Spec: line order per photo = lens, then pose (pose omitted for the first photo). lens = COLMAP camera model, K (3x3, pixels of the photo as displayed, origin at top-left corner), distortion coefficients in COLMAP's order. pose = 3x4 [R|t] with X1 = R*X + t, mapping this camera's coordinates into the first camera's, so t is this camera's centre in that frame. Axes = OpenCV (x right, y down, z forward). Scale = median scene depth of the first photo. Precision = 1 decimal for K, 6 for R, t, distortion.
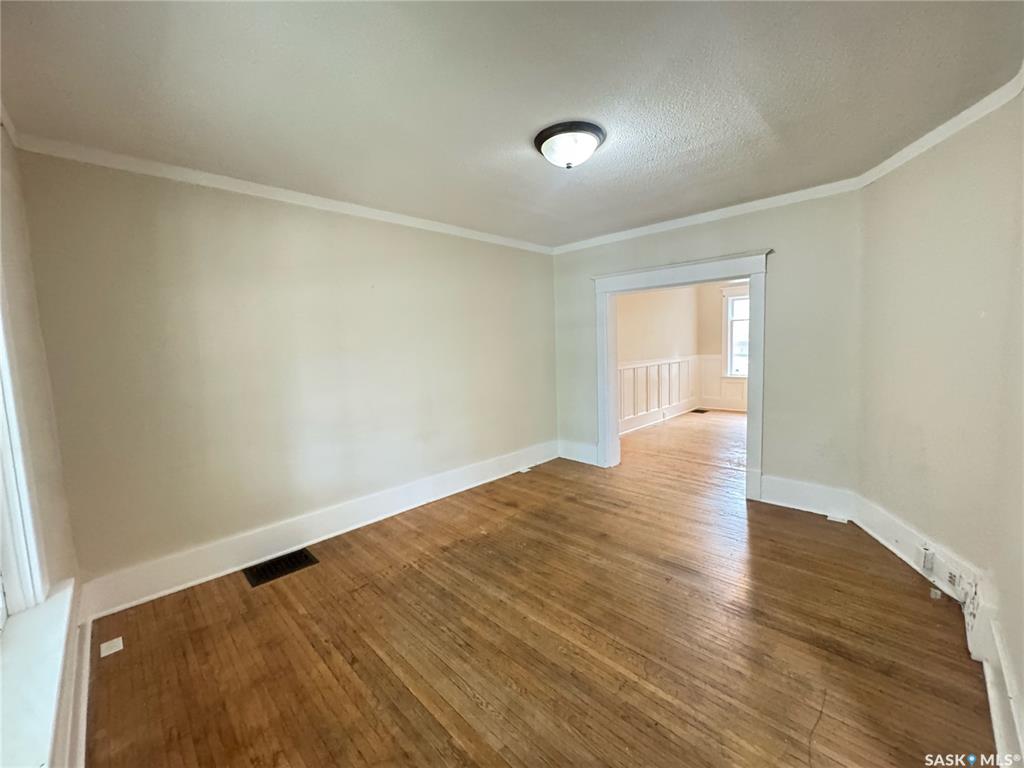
lens RADIAL K [[409.0, 0, 510.5], [0, 409.0, 382.6], [0, 0, 1]] dist [-0.002328, 0.000201]
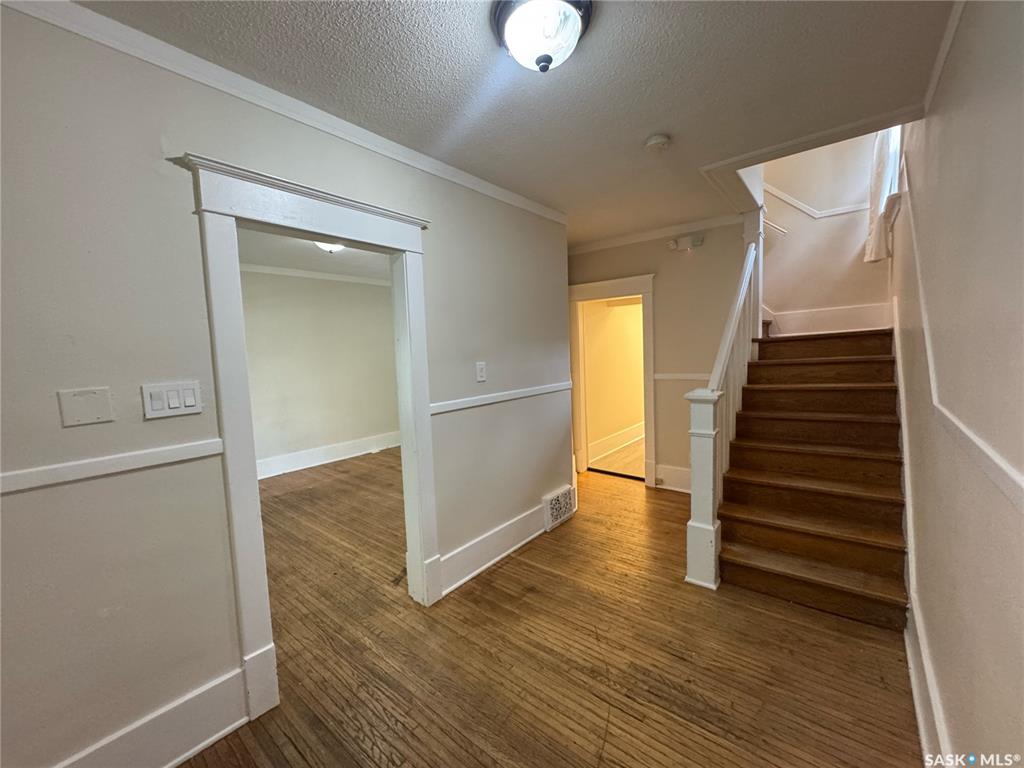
lens RADIAL K [[409.0, 0, 510.5], [0, 409.0, 382.6], [0, 0, 1]] dist [-0.002328, 0.000201]
pose [[0.995681, -0.013060, 0.091916, 0.599508], [0.014541, 0.999775, -0.015462, 0.033144], [-0.091693, 0.016731, 0.995647, -0.600582]]
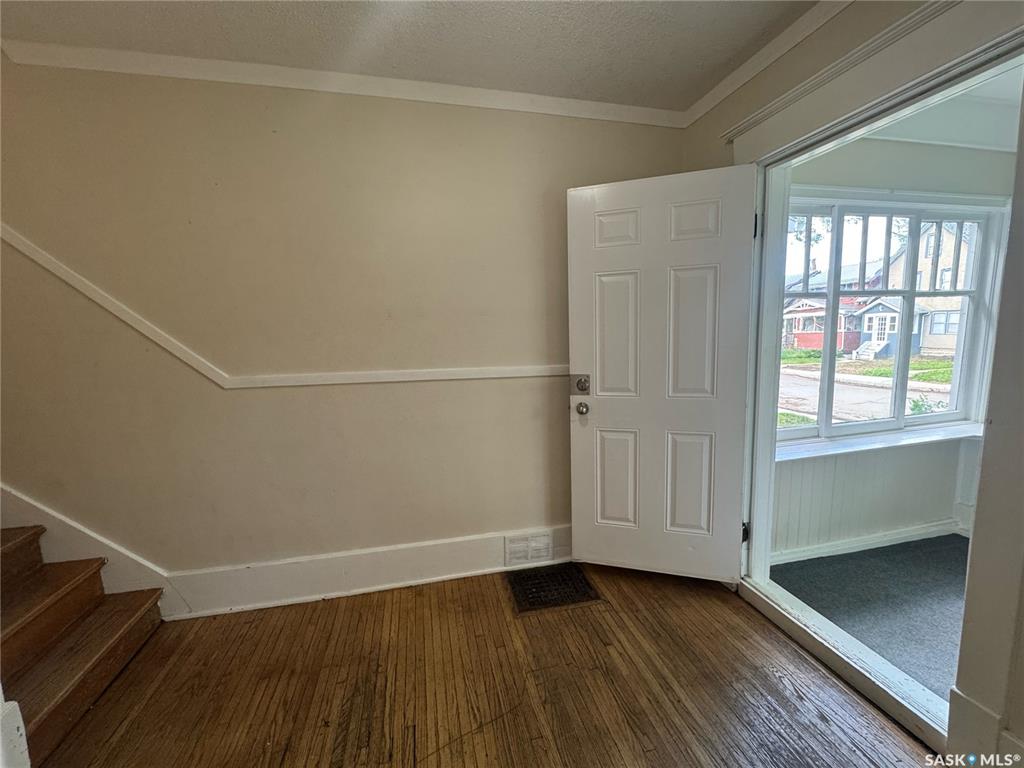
lens RADIAL K [[409.0, 0, 510.5], [0, 409.0, 382.6], [0, 0, 1]] dist [-0.002328, 0.000201]
pose [[-0.842751, -0.009758, 0.538215, 0.448818], [0.108719, 0.976146, 0.187933, -0.008170], [-0.527210, 0.216894, -0.821588, 0.244655]]
